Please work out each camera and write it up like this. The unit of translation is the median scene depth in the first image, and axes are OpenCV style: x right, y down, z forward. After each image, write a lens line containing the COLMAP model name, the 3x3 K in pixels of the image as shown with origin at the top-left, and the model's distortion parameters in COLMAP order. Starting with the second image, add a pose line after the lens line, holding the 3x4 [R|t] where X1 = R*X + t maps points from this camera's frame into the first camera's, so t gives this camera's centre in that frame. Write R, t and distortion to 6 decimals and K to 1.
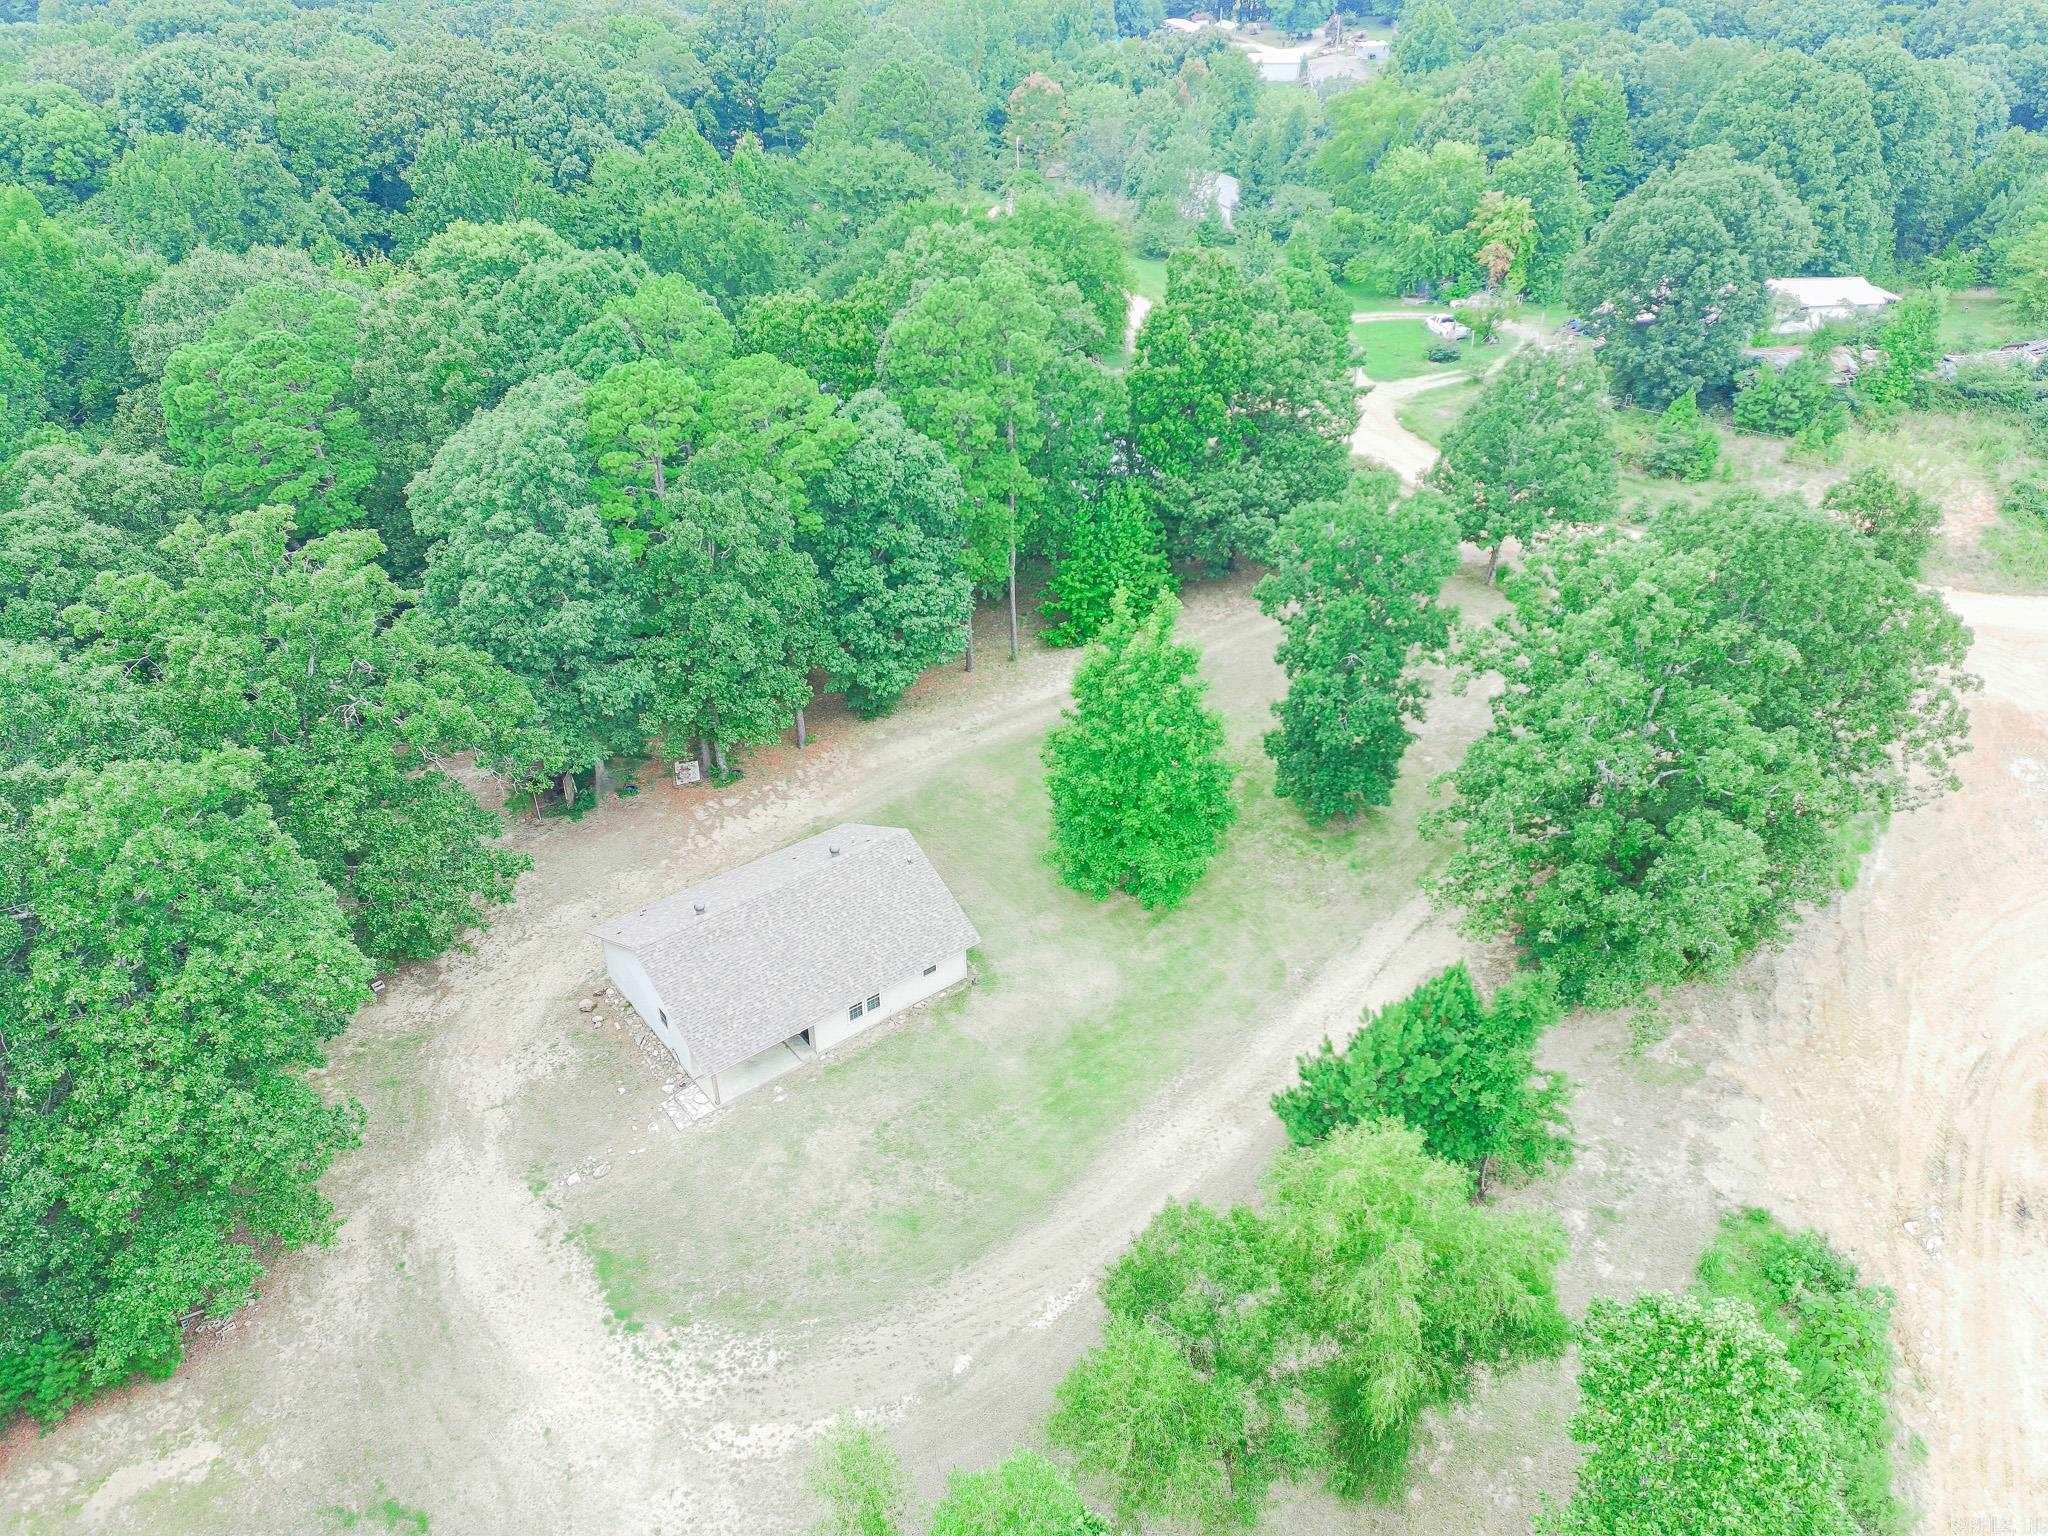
lens RADIAL K [[1498.4, 0, 1042.7], [0, 1498.4, 770.6], [0, 0, 1]] dist [0.075167, -0.058132]
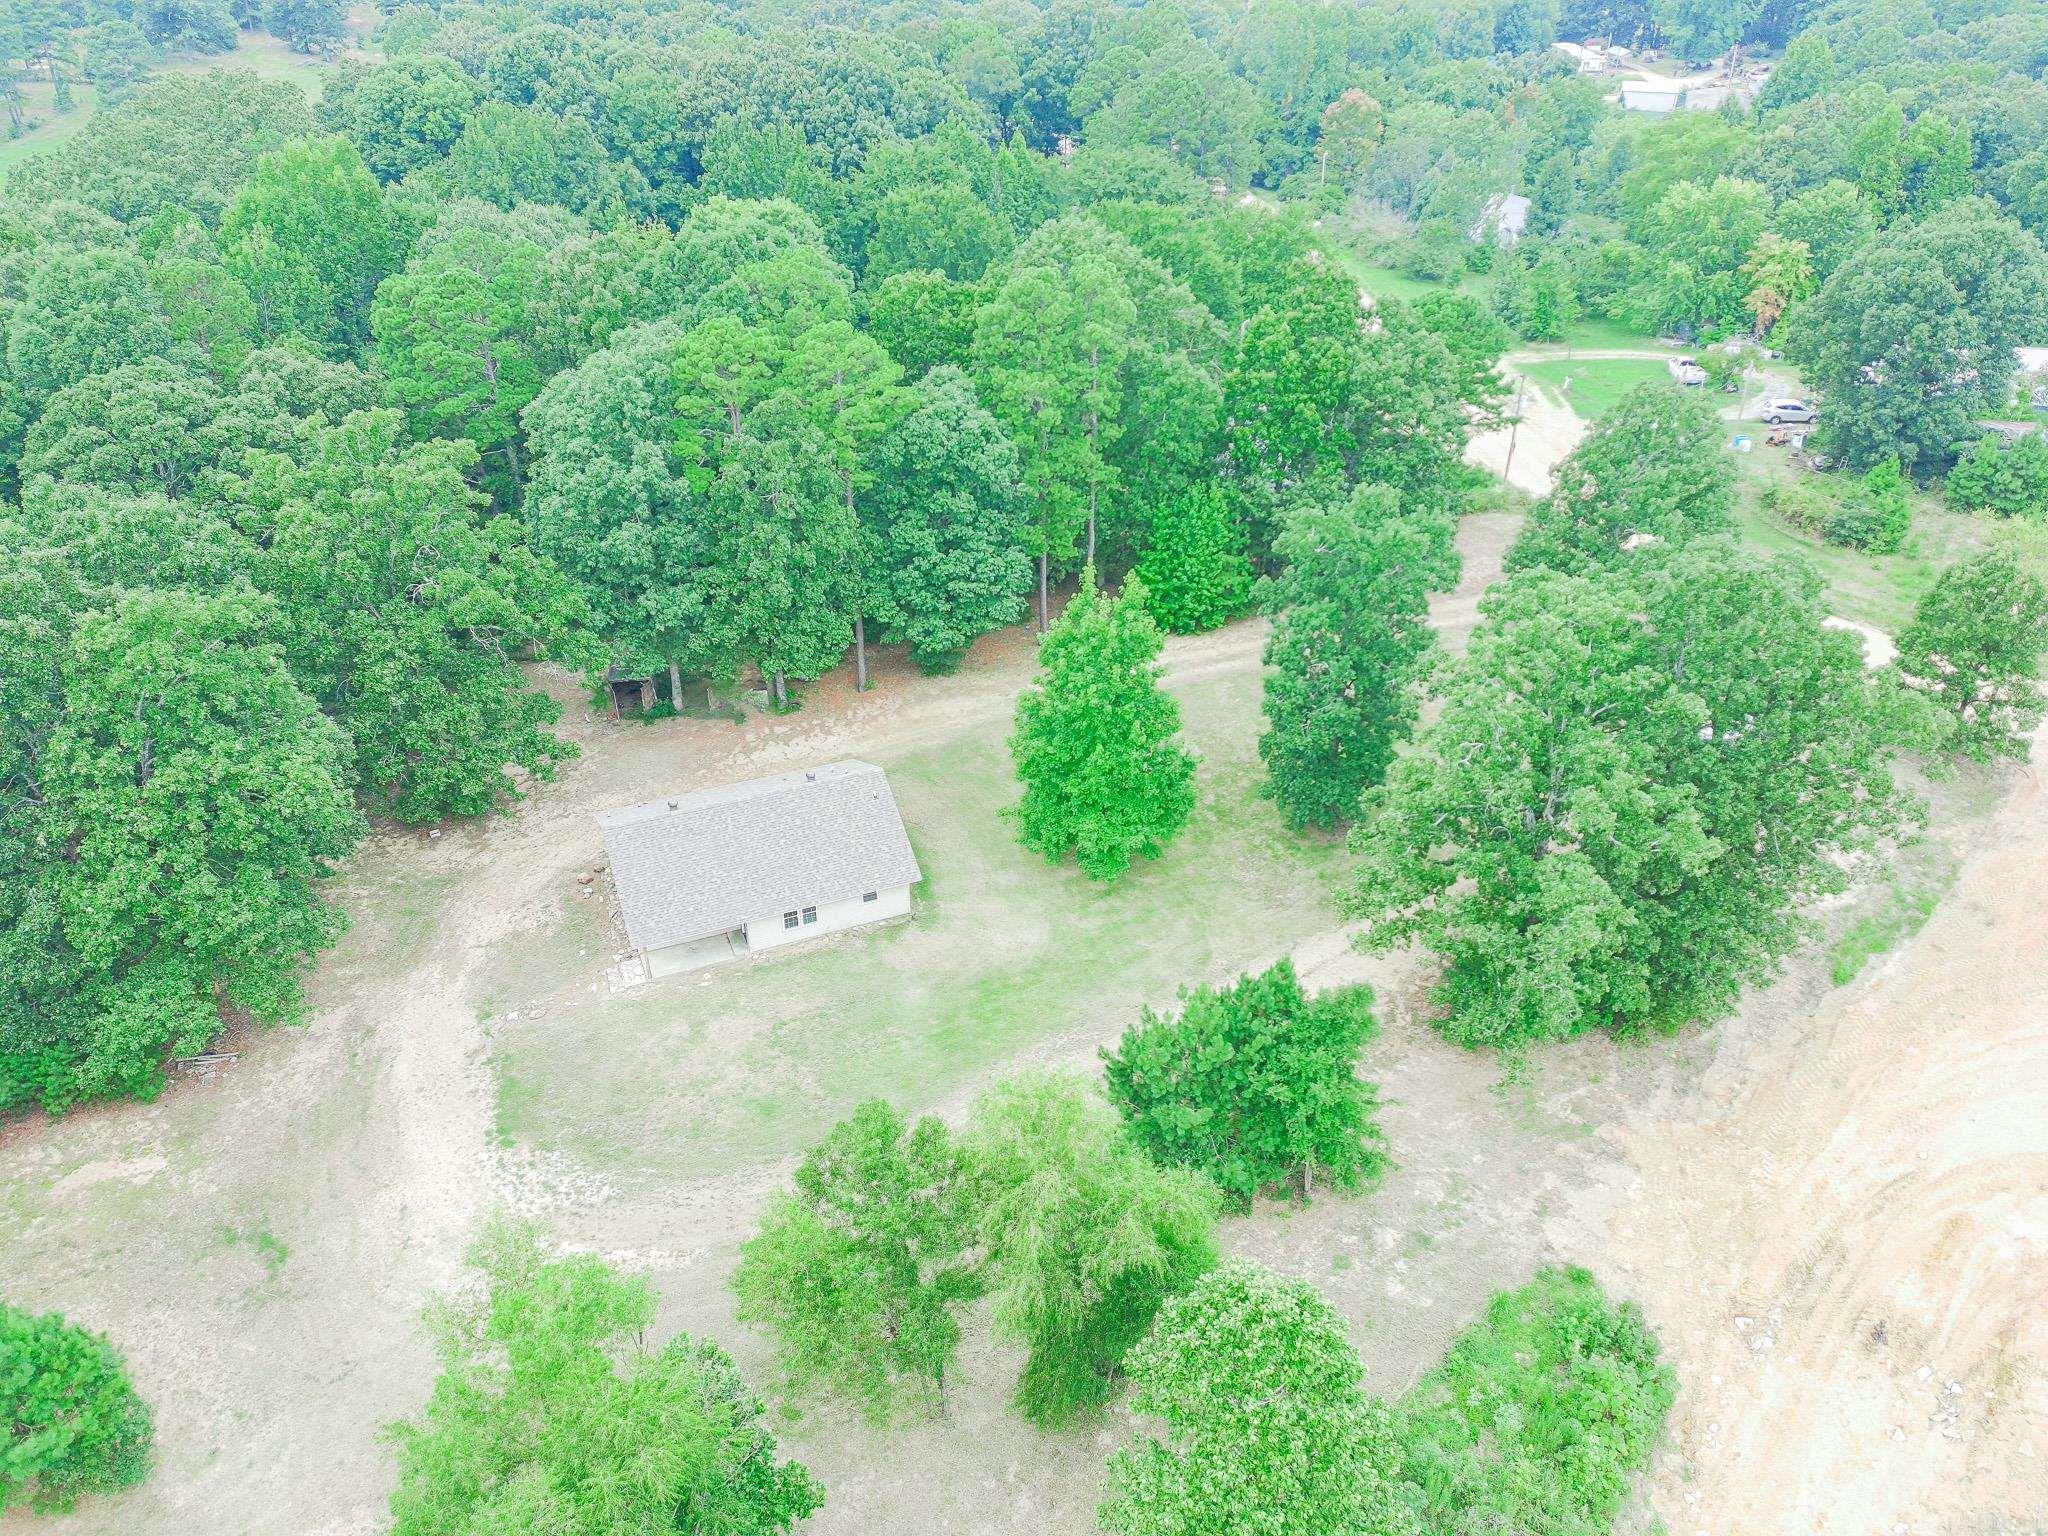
lens RADIAL K [[1498.4, 0, 1052.2], [0, 1498.4, 775.7], [0, 0, 1]] dist [0.075167, -0.058132]
pose [[0.963347, 0.149699, -0.222607, 0.263339], [-0.150941, 0.988476, 0.011524, 0.013461], [0.221766, 0.022499, 0.974840, -0.023413]]
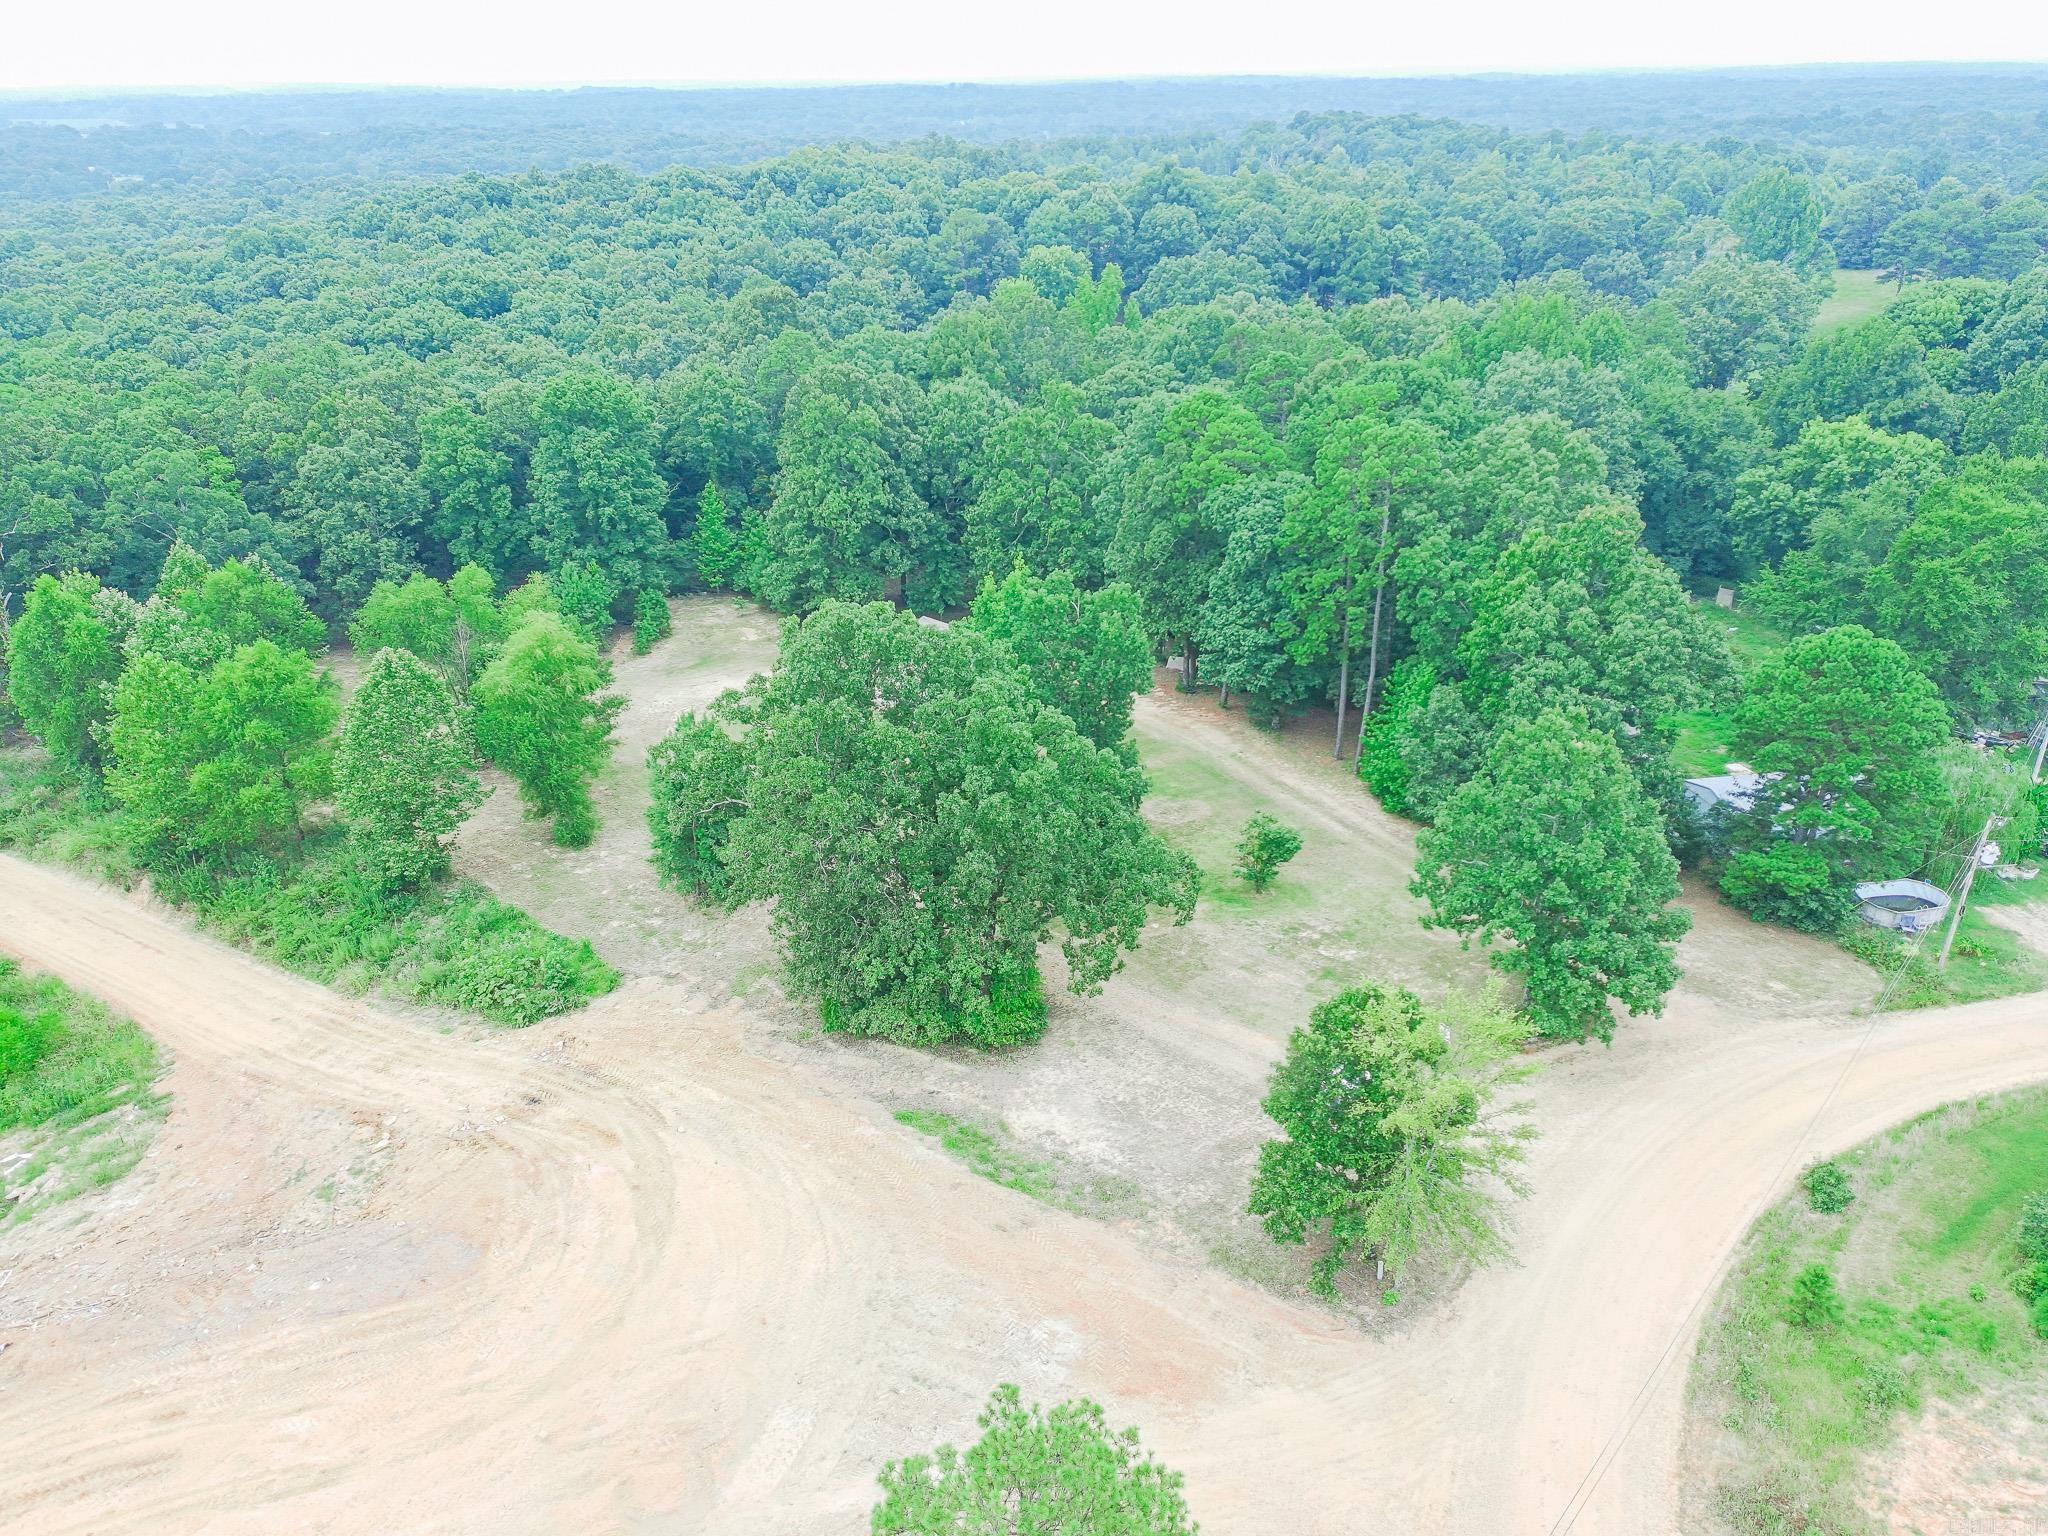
lens RADIAL K [[1498.4, 0, 1033.6], [0, 1498.4, 775.9], [0, 0, 1]] dist [0.075167, -0.058132]
pose [[-0.143472, 0.414290, -0.898766, 1.334431], [-0.540154, 0.728181, 0.421884, -0.545528], [0.829246, 0.546001, 0.119306, 0.883098]]
